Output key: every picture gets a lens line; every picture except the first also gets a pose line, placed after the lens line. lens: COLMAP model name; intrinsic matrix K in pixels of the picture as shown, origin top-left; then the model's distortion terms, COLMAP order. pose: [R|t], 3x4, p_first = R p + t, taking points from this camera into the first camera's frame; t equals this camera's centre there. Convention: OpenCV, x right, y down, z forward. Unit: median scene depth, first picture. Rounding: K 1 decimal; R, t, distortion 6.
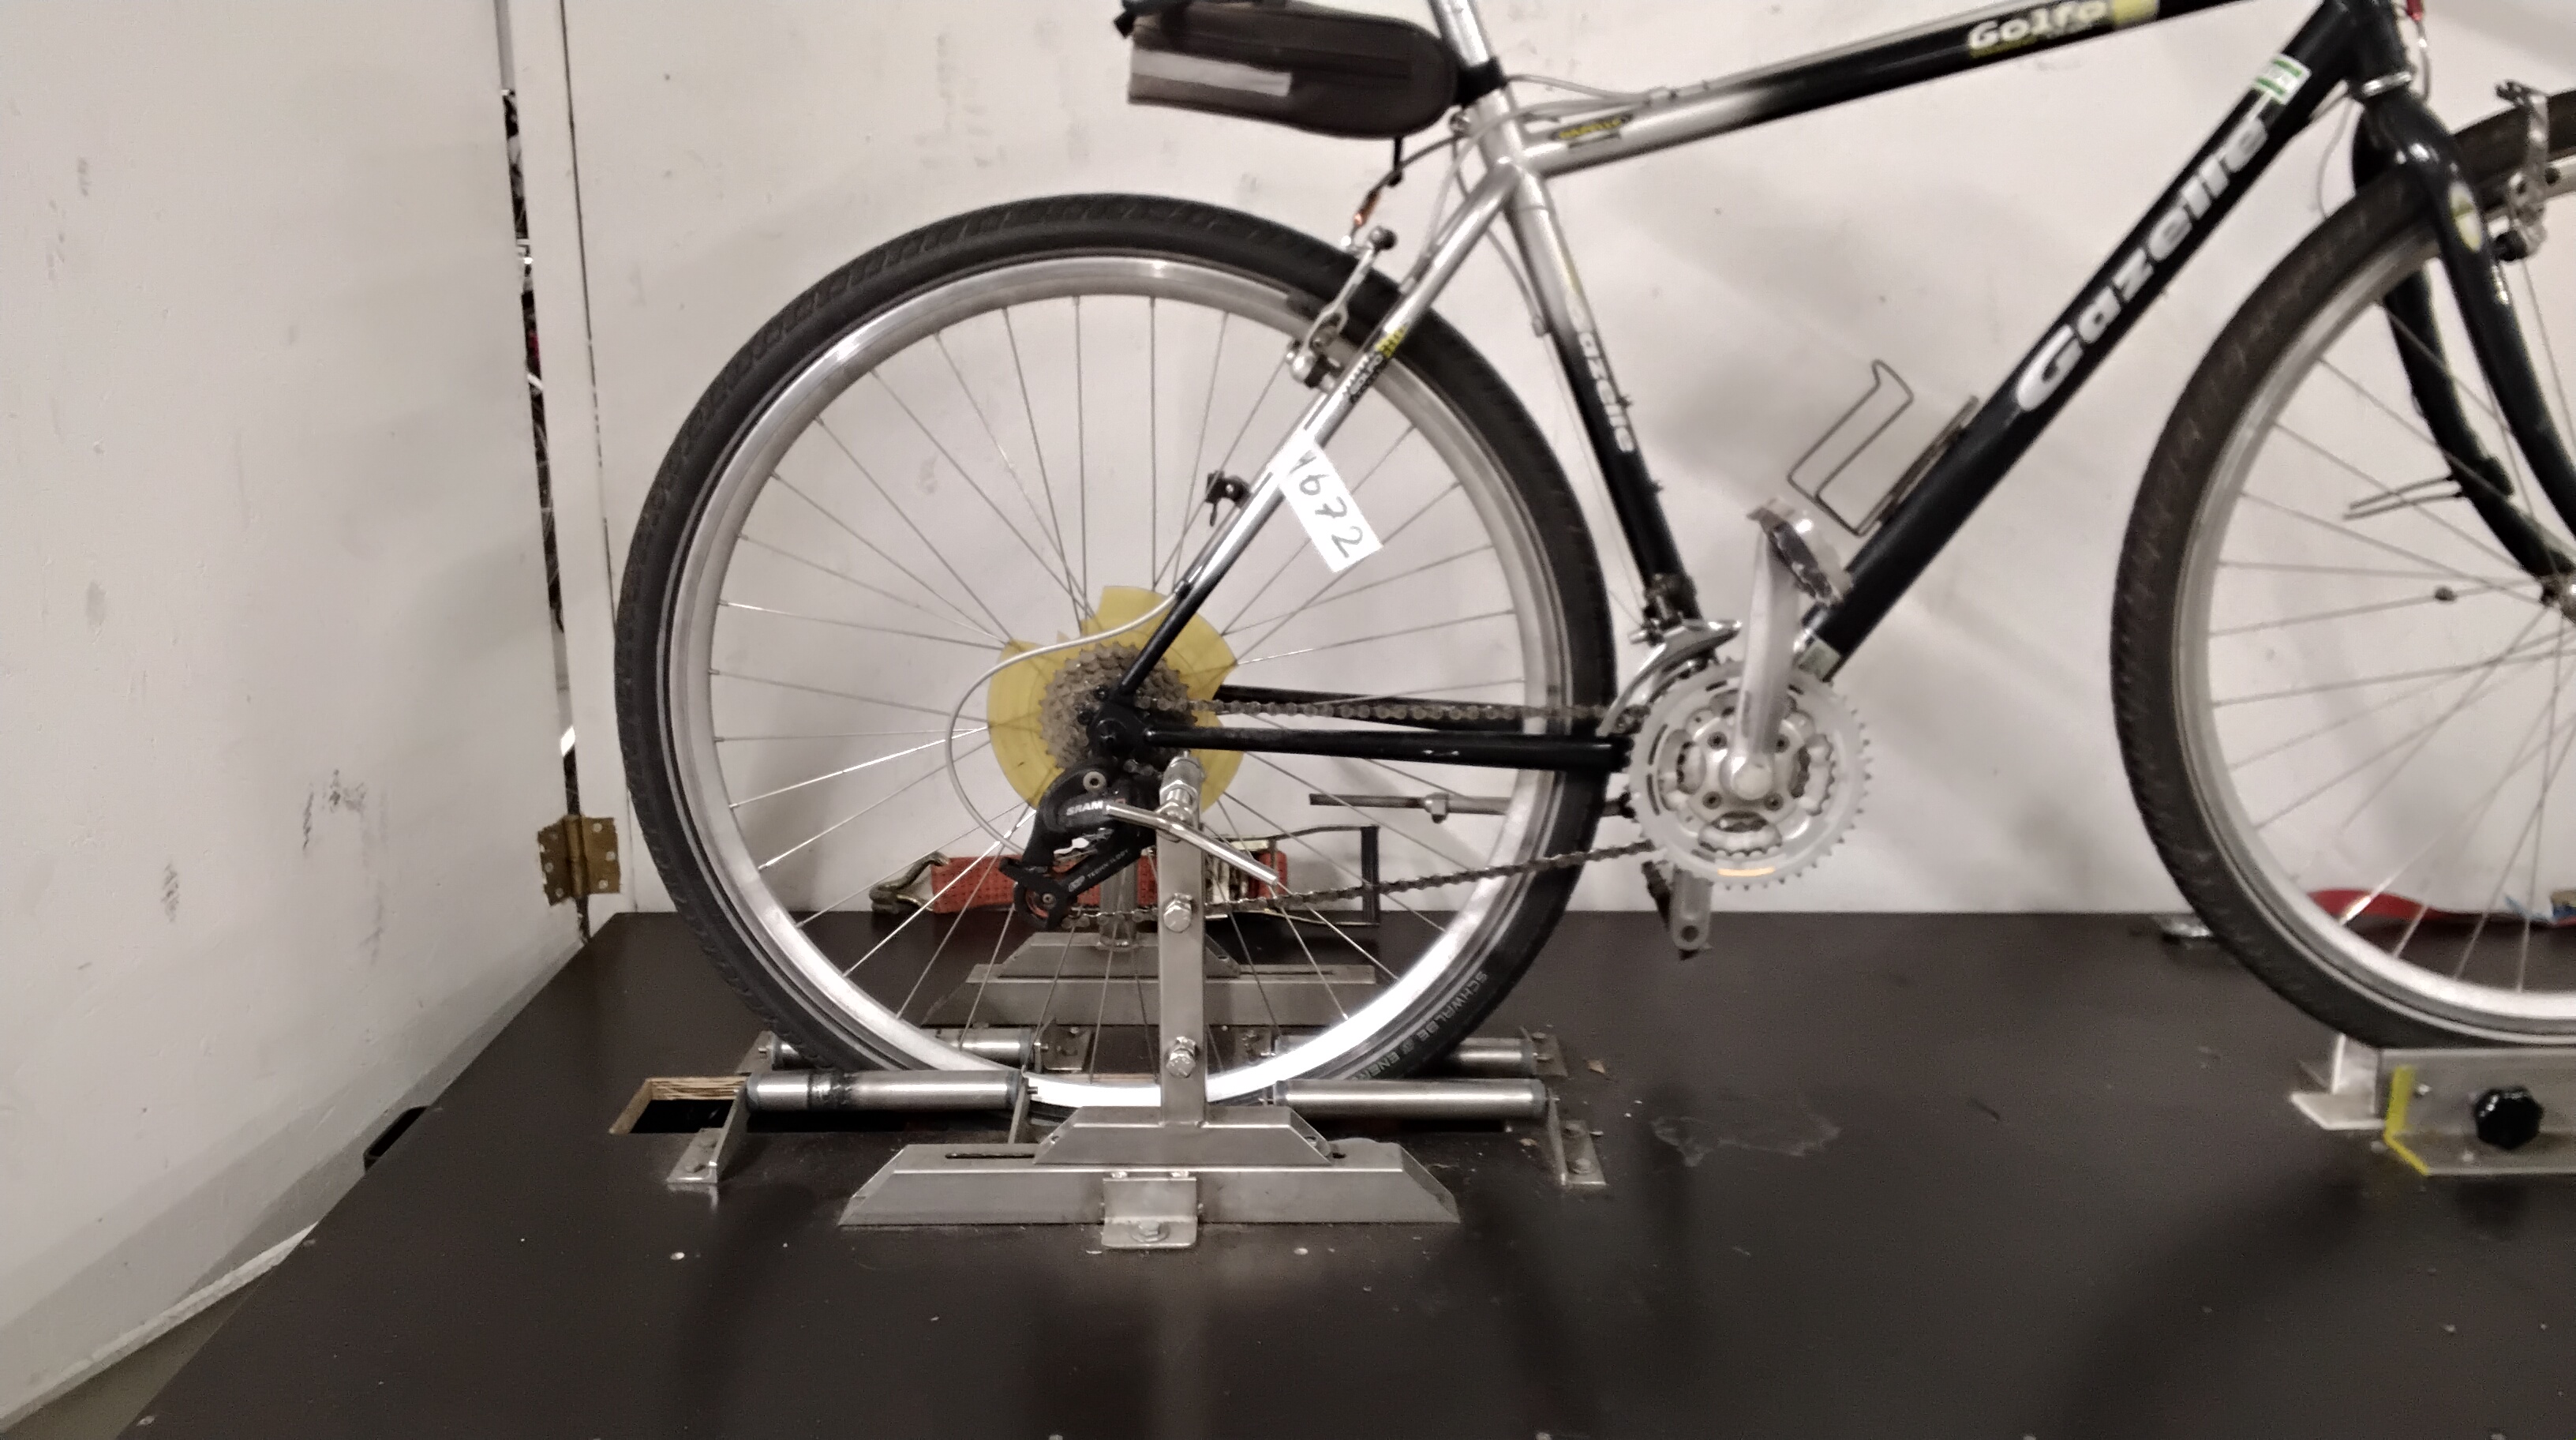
lens RADIAL K [[2019.3, 0, 1308.7], [0, 2019.3, 726.8], [0, 0, 1]] dist [0.091250, -0.141315]
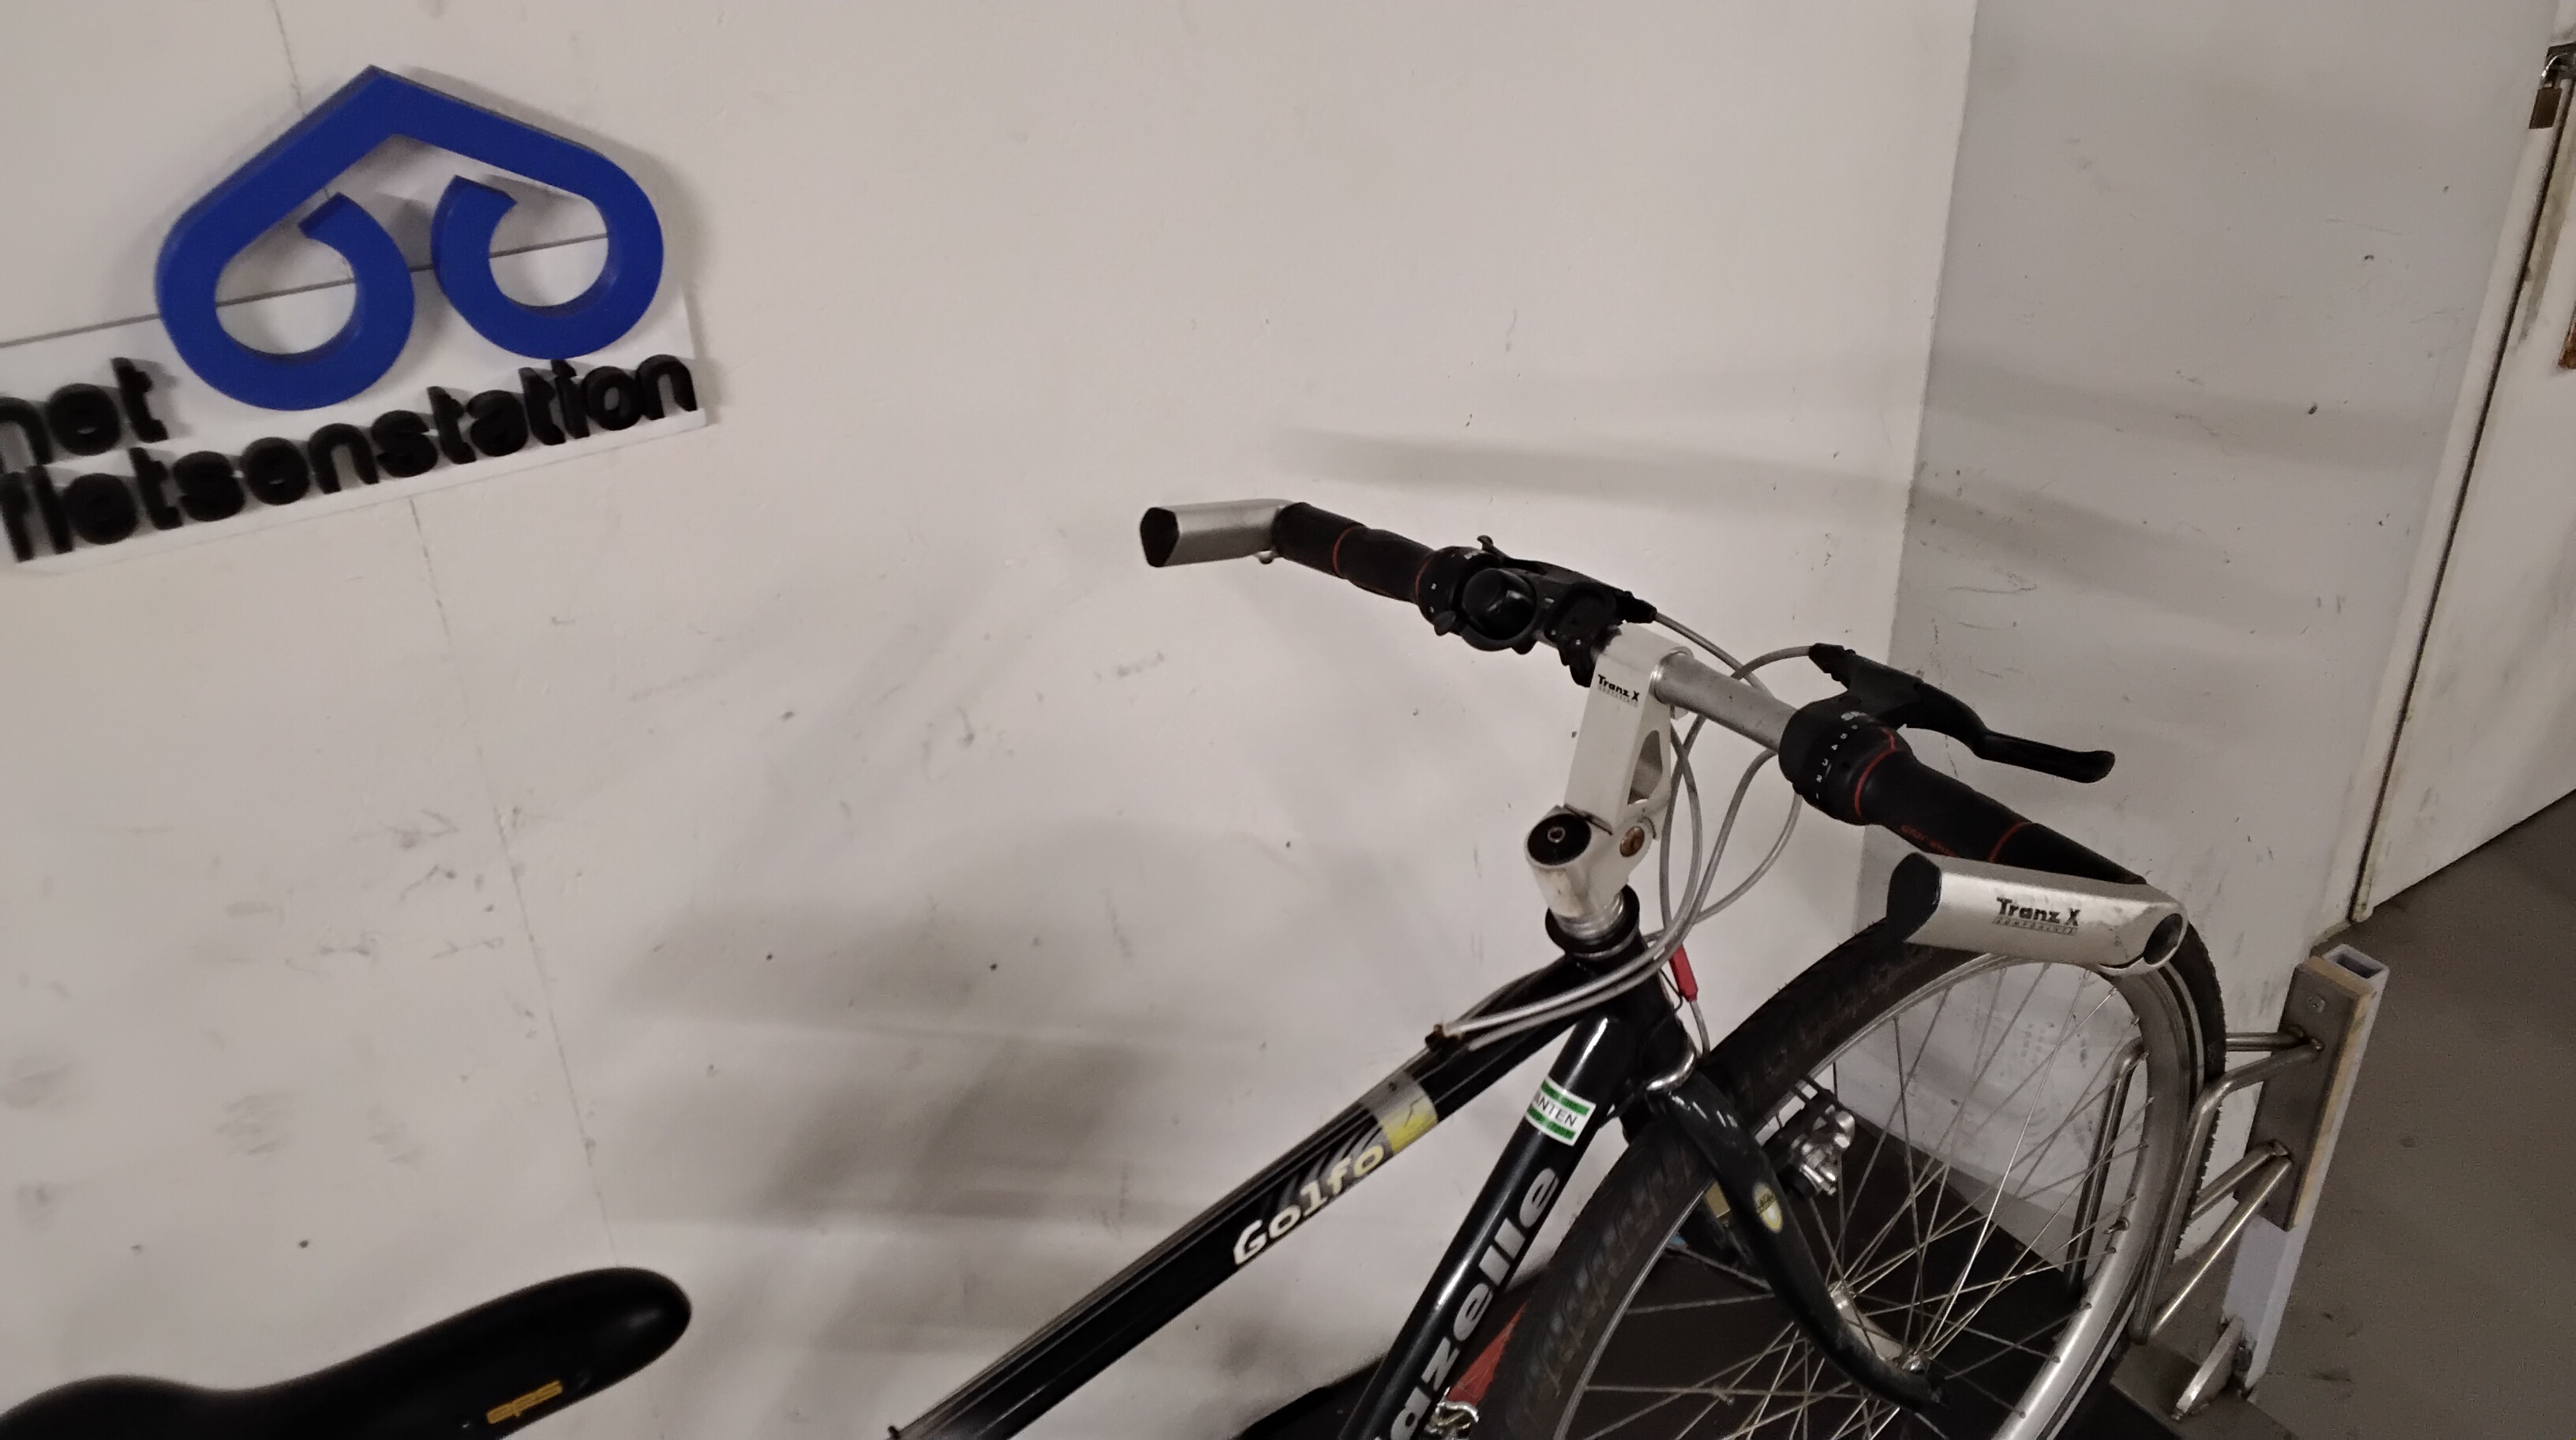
lens RADIAL K [[2019.3, 0, 1303.5], [0, 2019.3, 712.7], [0, 0, 1]] dist [0.091250, -0.141315]
pose [[0.835557, -0.298038, 0.461539, 0.065235], [0.167588, 0.938298, 0.302508, -0.684948], [-0.523220, -0.175414, 0.833949, 0.396309]]
